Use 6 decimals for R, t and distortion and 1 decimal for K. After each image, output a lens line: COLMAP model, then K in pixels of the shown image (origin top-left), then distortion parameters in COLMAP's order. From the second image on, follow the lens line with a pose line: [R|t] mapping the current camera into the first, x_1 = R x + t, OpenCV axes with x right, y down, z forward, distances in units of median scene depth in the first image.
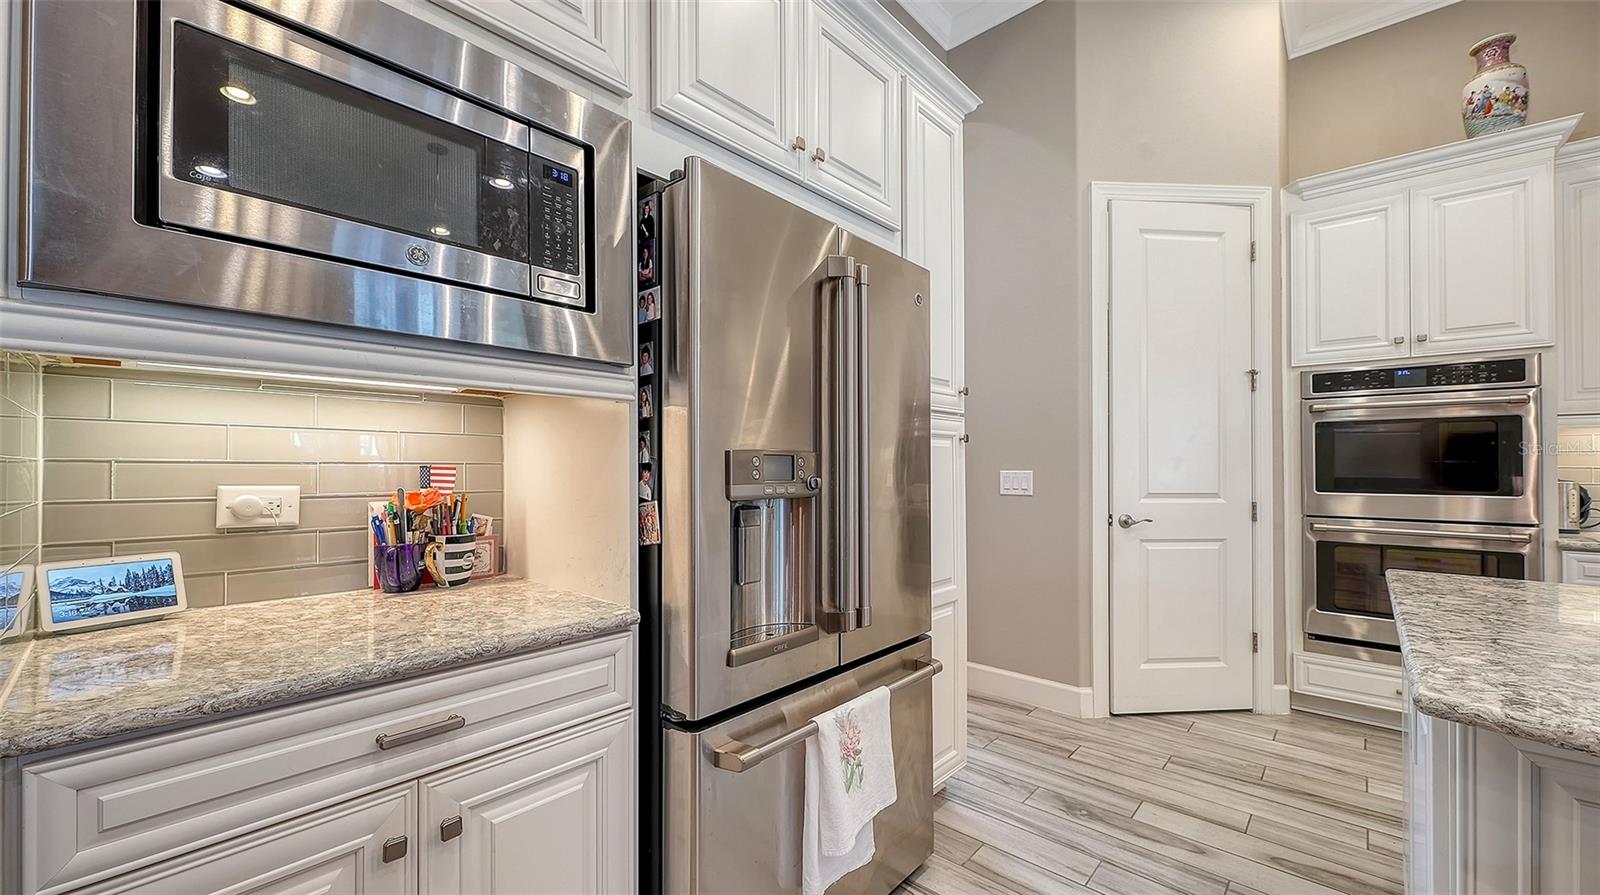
lens RADIAL K [[622.7, 0, 810.0], [0, 622.7, 465.9], [0, 0, 1]] dist [-0.000856, -0.000263]
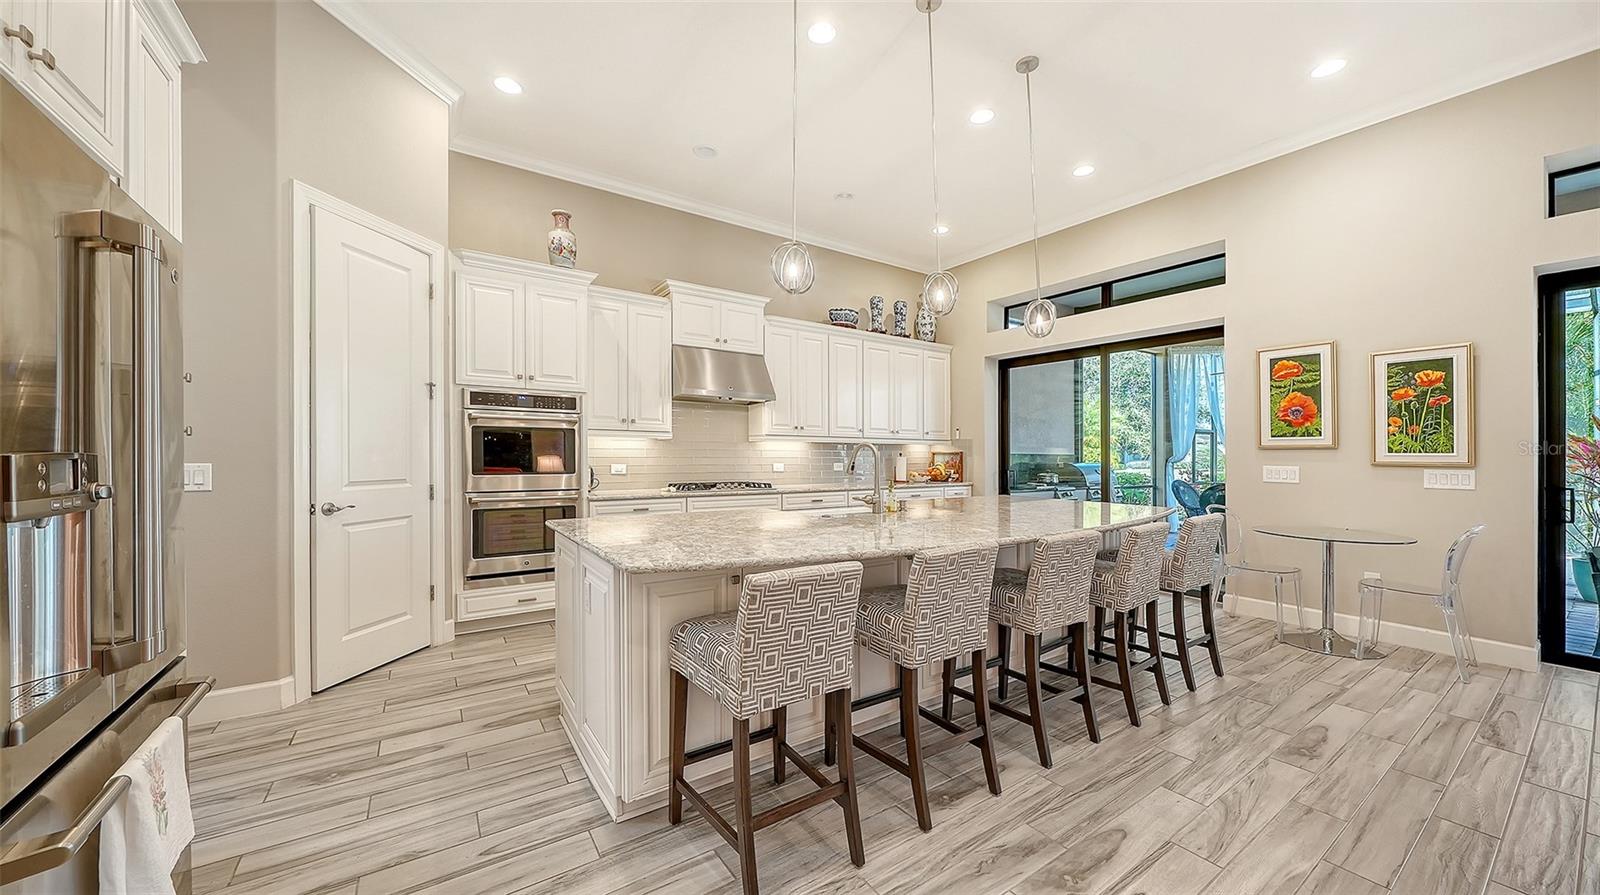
lens RADIAL K [[556.9, 0, 799.9], [0, 556.9, 450.0], [0, 0, 1]] dist [-0.009888, -0.000153]
pose [[0.245580, 0.005171, 0.969363, -0.258603], [-0.002478, 0.999986, -0.004707, -0.012806], [-0.969373, -0.001246, 0.245589, -0.031816]]
